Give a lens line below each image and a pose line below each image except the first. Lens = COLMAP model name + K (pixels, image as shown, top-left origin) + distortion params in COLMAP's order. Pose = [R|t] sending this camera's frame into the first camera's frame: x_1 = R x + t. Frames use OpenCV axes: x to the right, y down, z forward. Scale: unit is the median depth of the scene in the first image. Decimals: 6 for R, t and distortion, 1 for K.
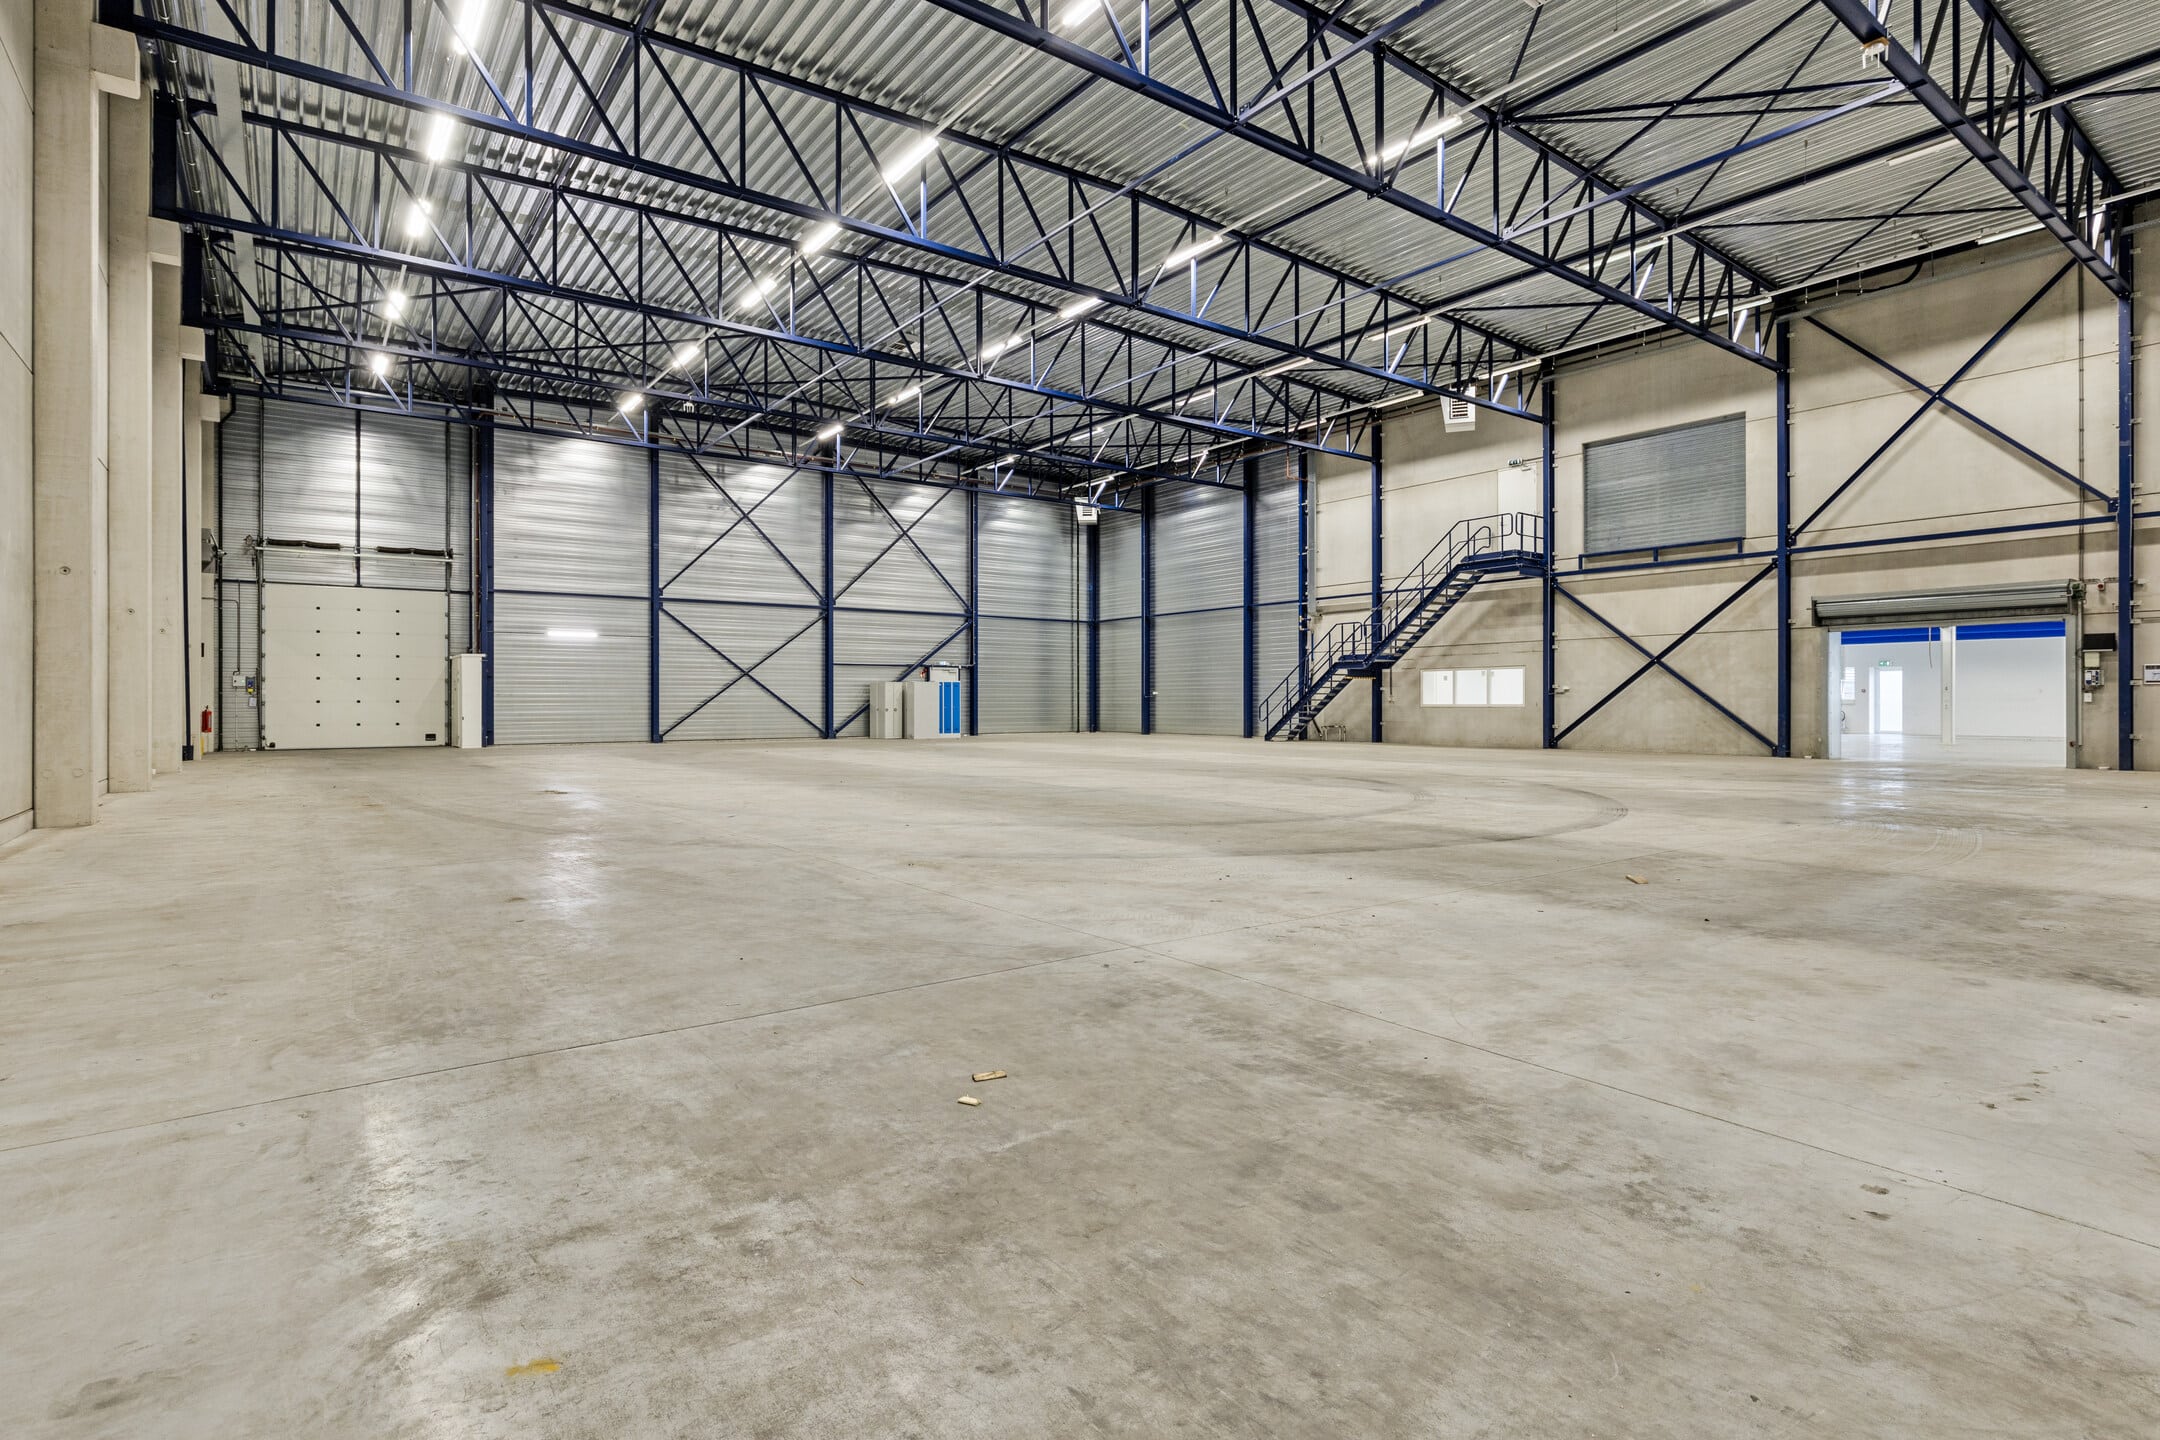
lens RADIAL K [[1078.0, 0, 1077.7], [0, 1078.0, 703.1], [0, 0, 1]] dist [0.003553, -0.000064]
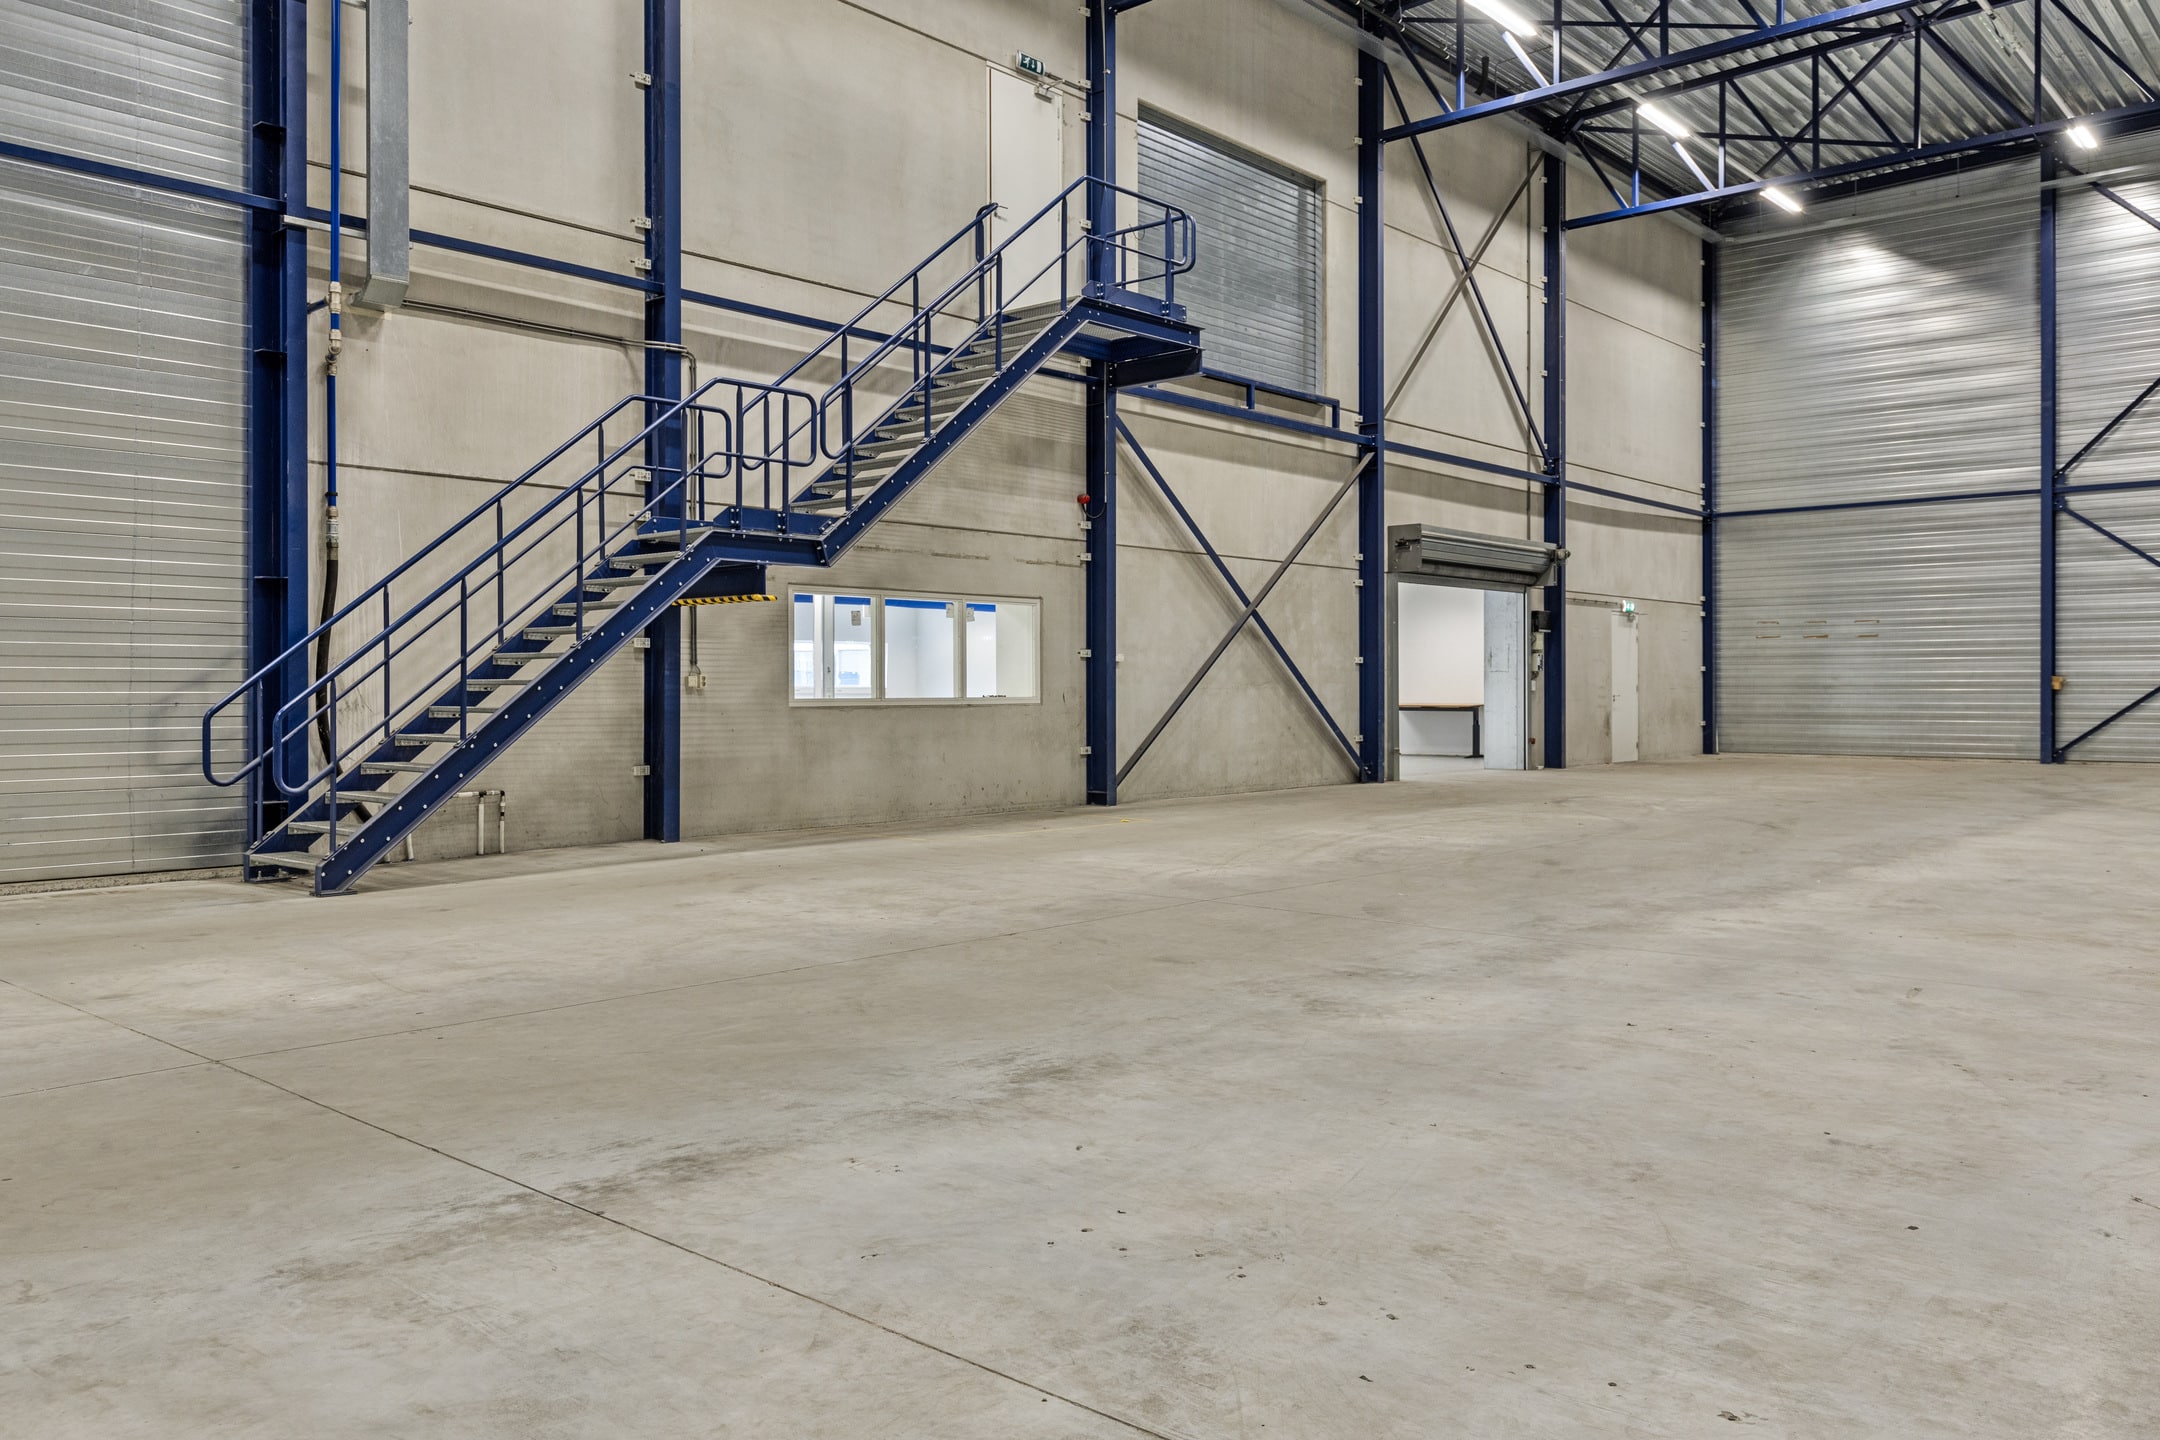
lens RADIAL K [[1622.4, 0, 1080.3], [0, 1622.4, 711.7], [0, 0, 1]] dist [0.000956, 0.000564]
pose [[-0.205280, -0.001239, 0.978703, -0.165221], [0.011256, 0.999930, 0.003627, 0.004342], [-0.978639, 0.011761, -0.205252, 1.128083]]
